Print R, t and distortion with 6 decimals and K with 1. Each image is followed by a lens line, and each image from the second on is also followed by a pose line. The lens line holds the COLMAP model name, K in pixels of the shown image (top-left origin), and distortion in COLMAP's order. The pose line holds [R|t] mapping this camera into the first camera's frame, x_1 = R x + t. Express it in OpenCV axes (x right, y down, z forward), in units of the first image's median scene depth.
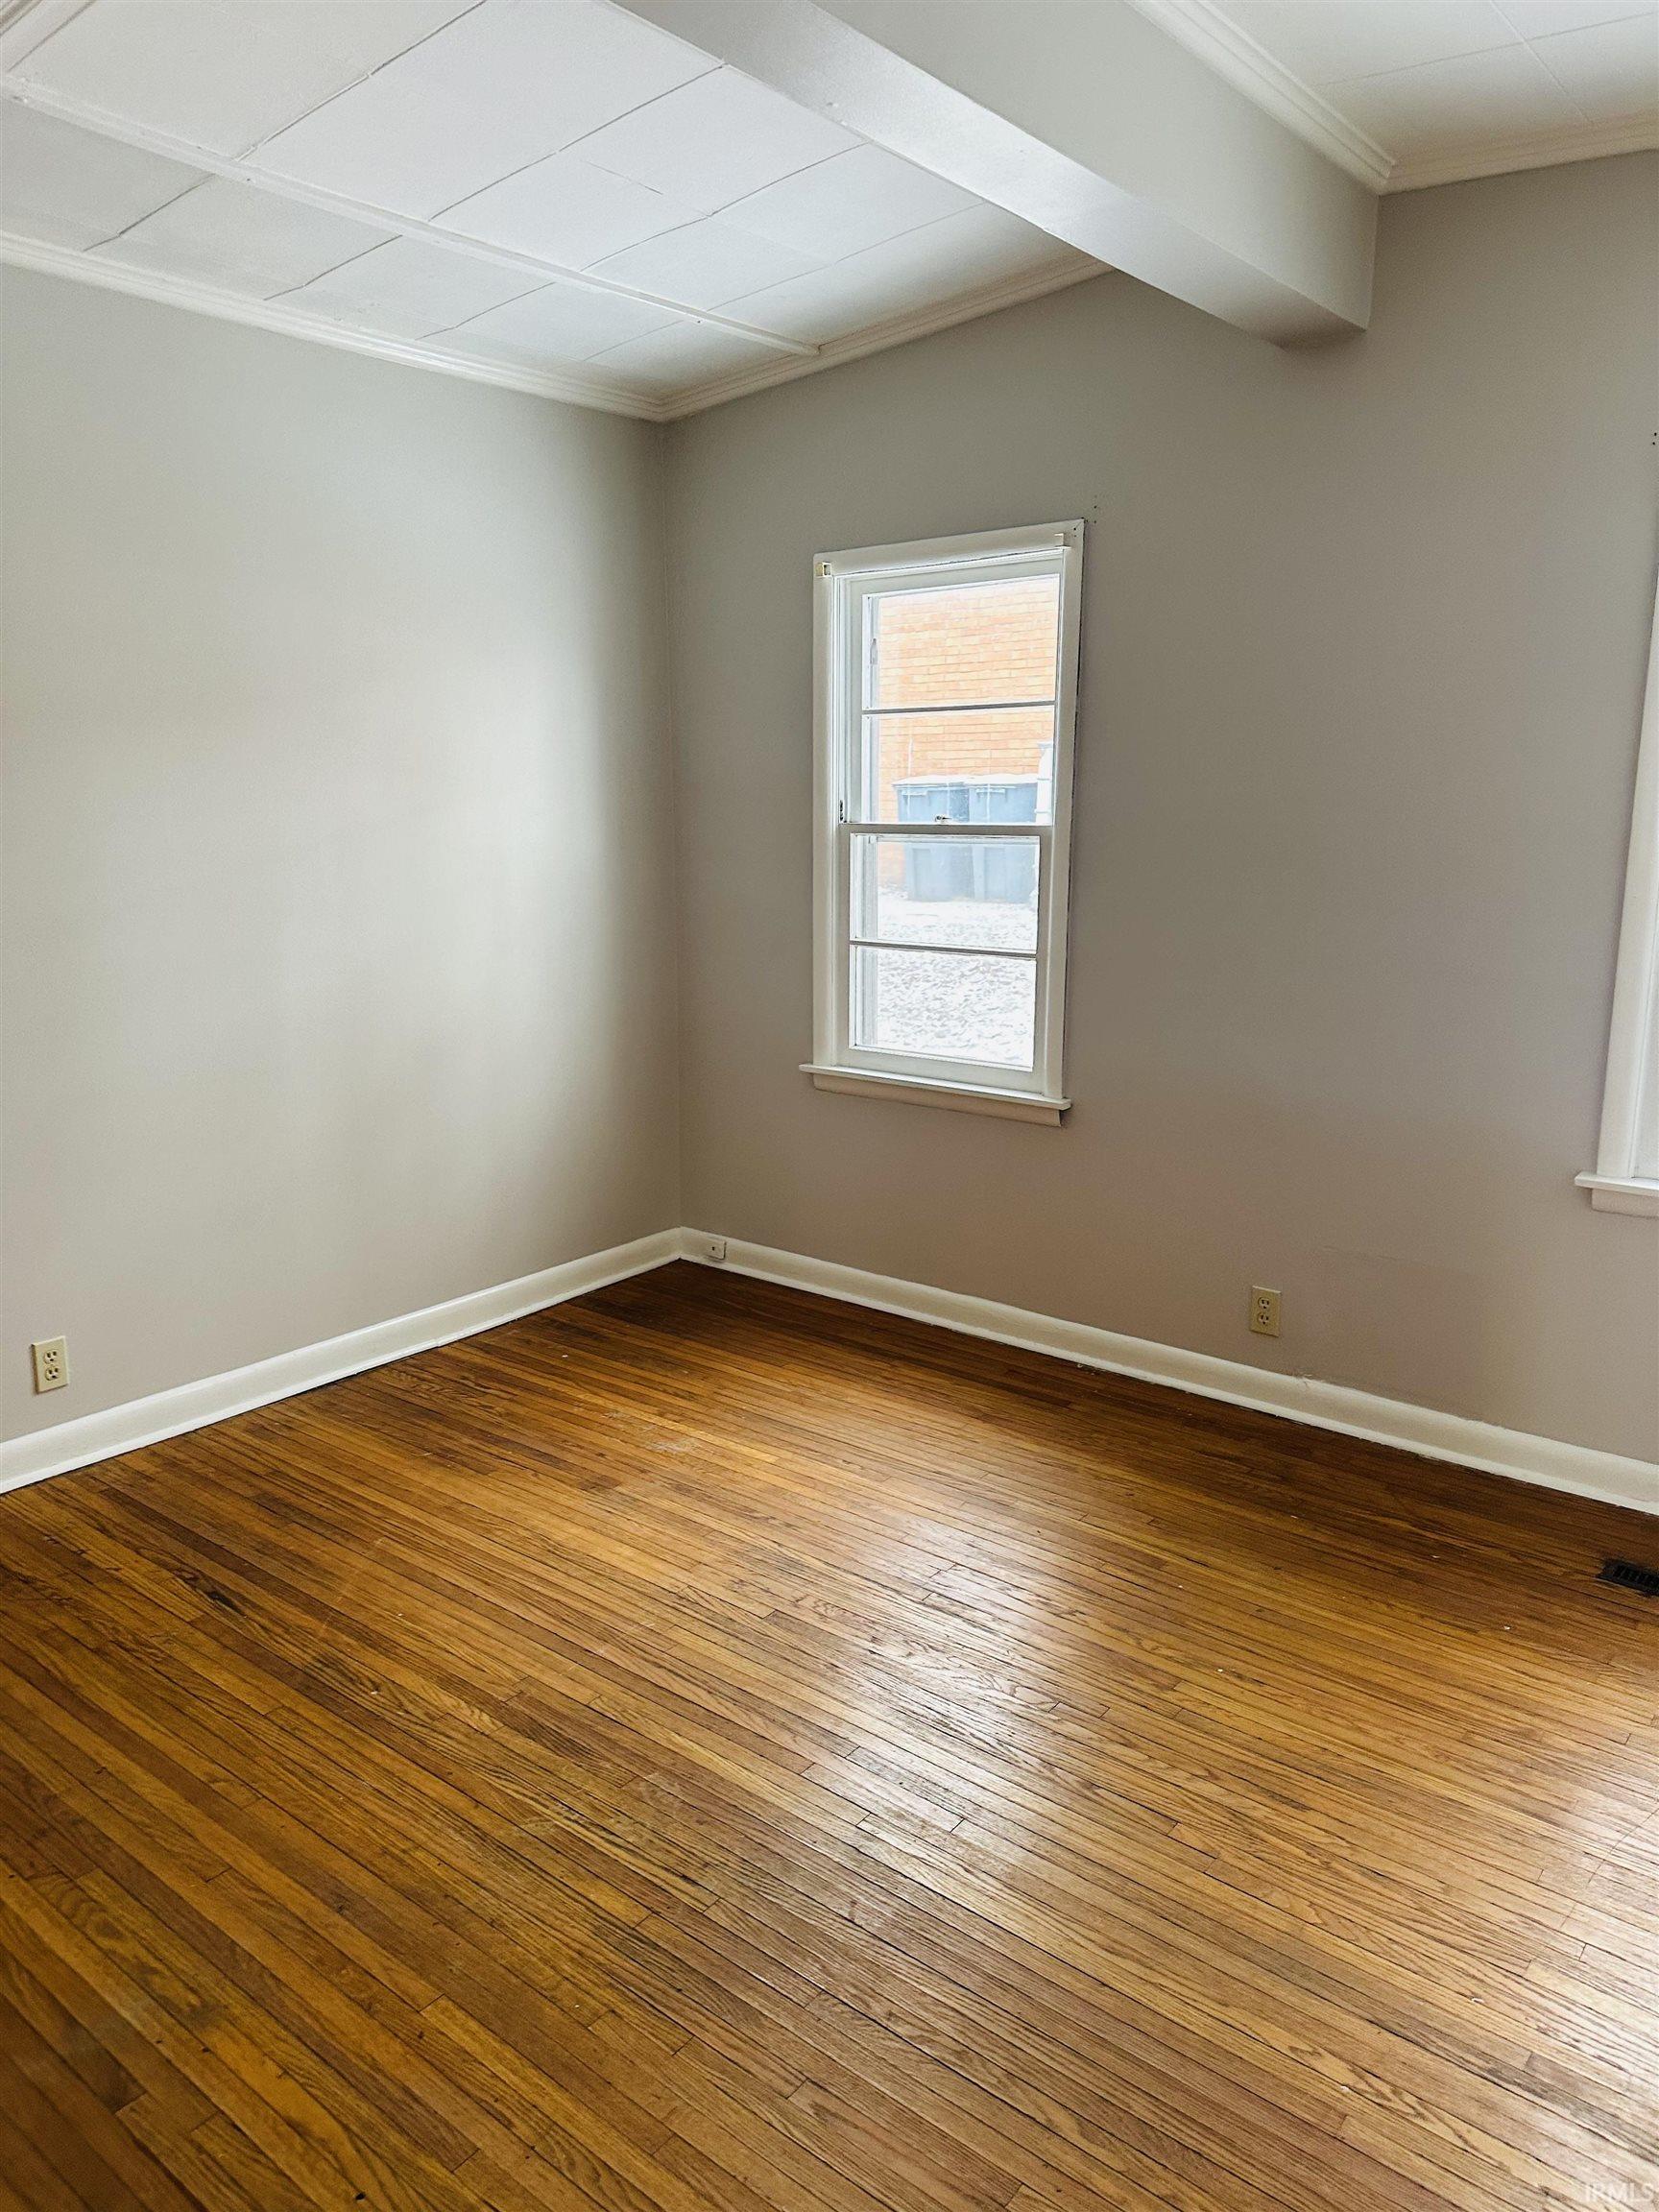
lens RADIAL K [[1532.1, 0, 829.9], [0, 1532.1, 1091.4], [0, 0, 1]] dist [0.066922, -0.072388]
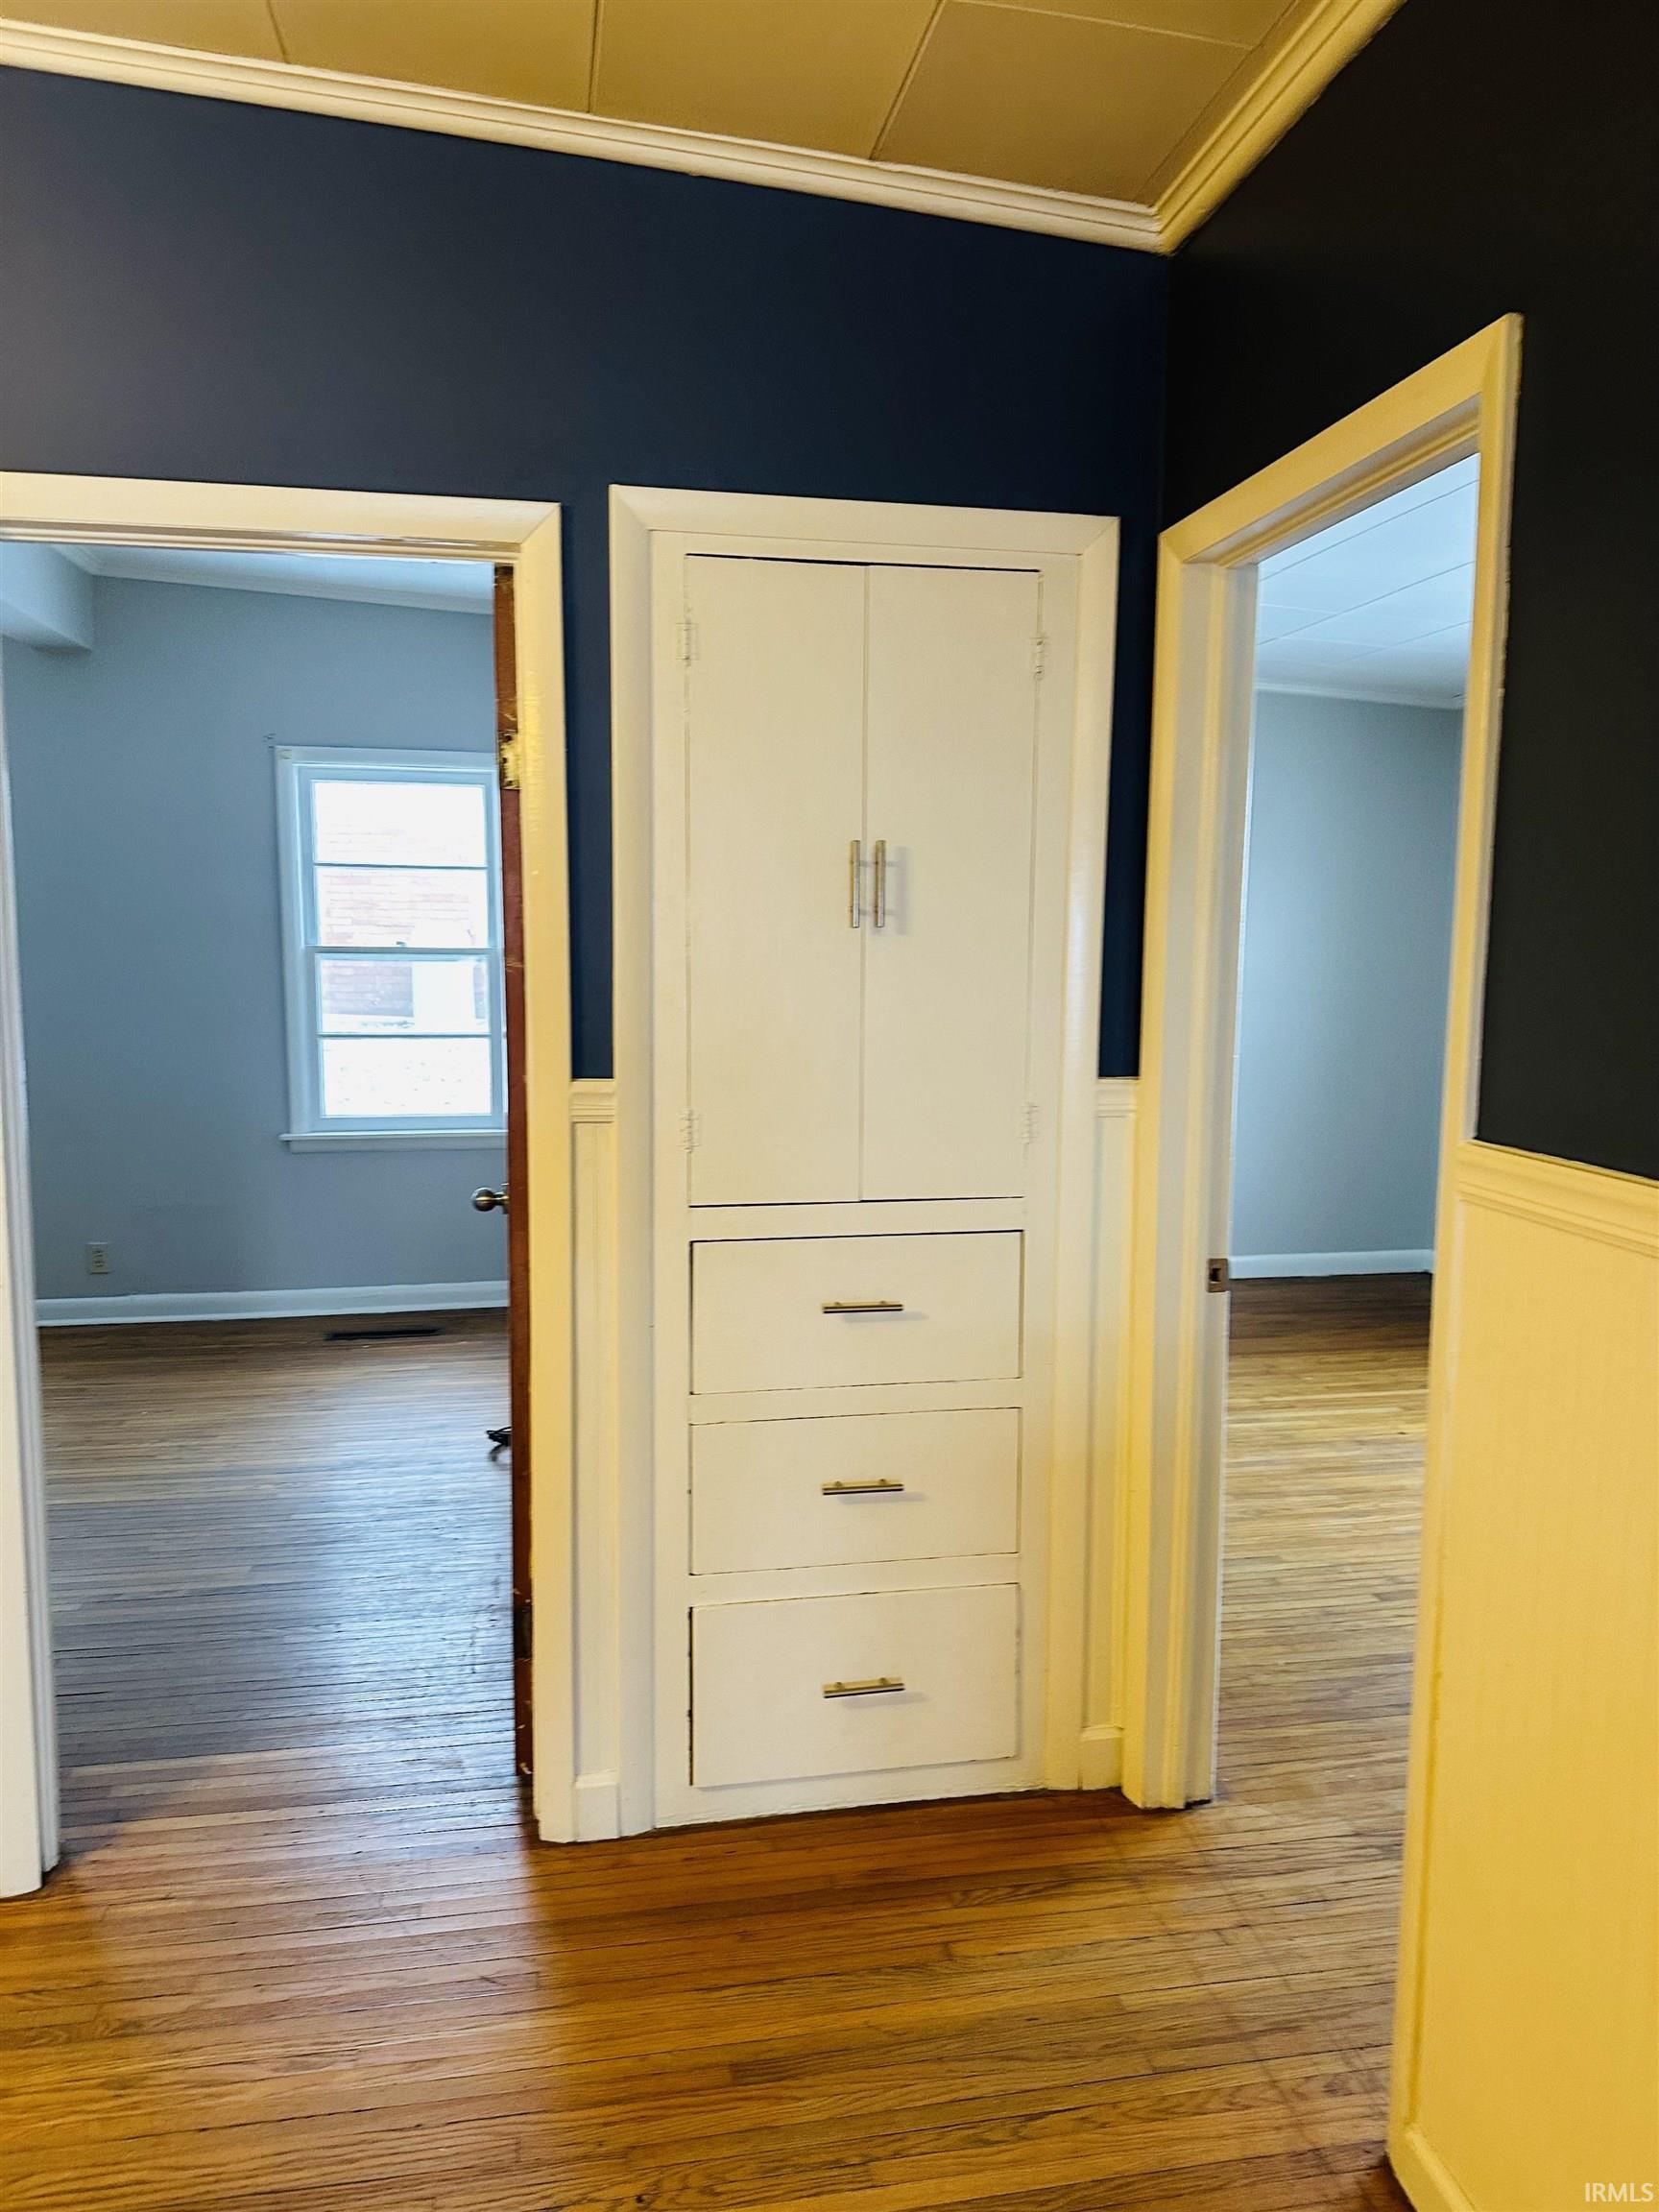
lens RADIAL K [[1532.1, 0, 829.6], [0, 1532.1, 1100.7], [0, 0, 1]] dist [0.066922, -0.072388]
pose [[0.651482, -0.088302, 0.753508, -0.470903], [0.139447, 0.990219, -0.004523, 0.118860], [-0.745738, 0.108021, 0.657424, -0.685525]]
